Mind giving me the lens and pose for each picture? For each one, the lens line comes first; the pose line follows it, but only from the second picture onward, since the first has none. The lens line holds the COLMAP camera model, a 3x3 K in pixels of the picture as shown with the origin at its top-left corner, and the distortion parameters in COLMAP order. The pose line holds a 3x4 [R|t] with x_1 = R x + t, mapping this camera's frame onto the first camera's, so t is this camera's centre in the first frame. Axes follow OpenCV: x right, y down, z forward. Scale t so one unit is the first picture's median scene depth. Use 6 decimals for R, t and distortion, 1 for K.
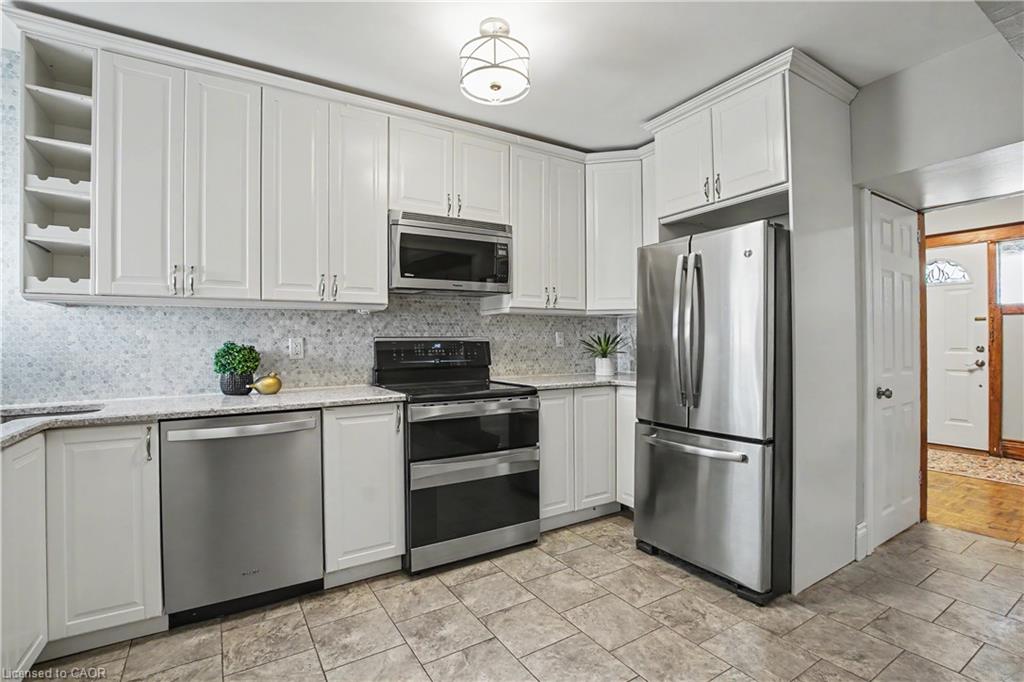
lens RADIAL K [[476.0, 0, 513.0], [0, 476.0, 342.8], [0, 0, 1]] dist [-0.047712, 0.009253]
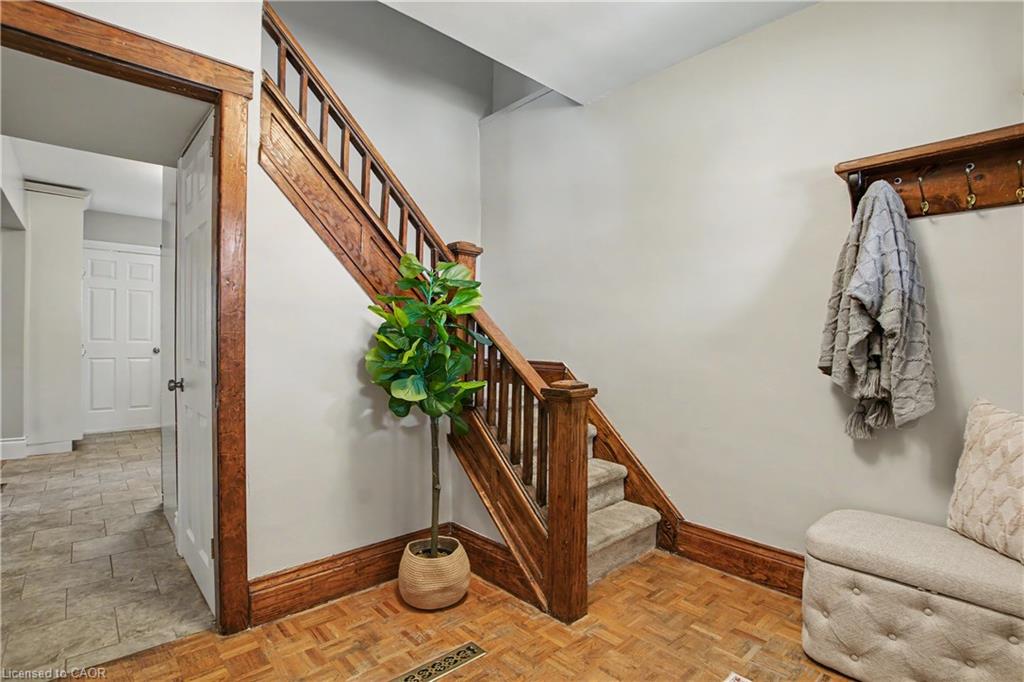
lens RADIAL K [[476.0, 0, 513.0], [0, 476.0, 342.8], [0, 0, 1]] dist [-0.047712, 0.009253]
pose [[0.193407, 0.019680, -0.980921, 1.768096], [-0.005761, 0.999804, 0.018923, 0.010552], [0.981102, 0.001991, 0.193482, 1.443987]]
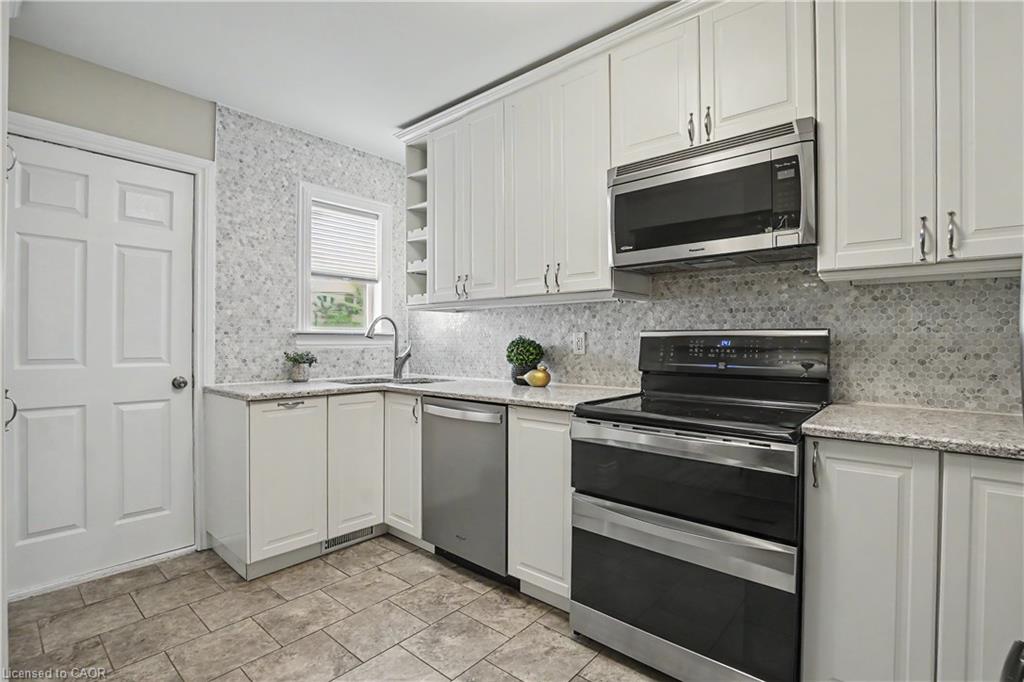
lens RADIAL K [[476.0, 0, 513.0], [0, 476.0, 342.8], [0, 0, 1]] dist [-0.047712, 0.009253]
pose [[0.295252, 0.014210, -0.955314, 0.452229], [-0.003697, 0.999899, 0.013731, -0.002147], [0.955412, -0.000522, 0.295275, 0.609968]]
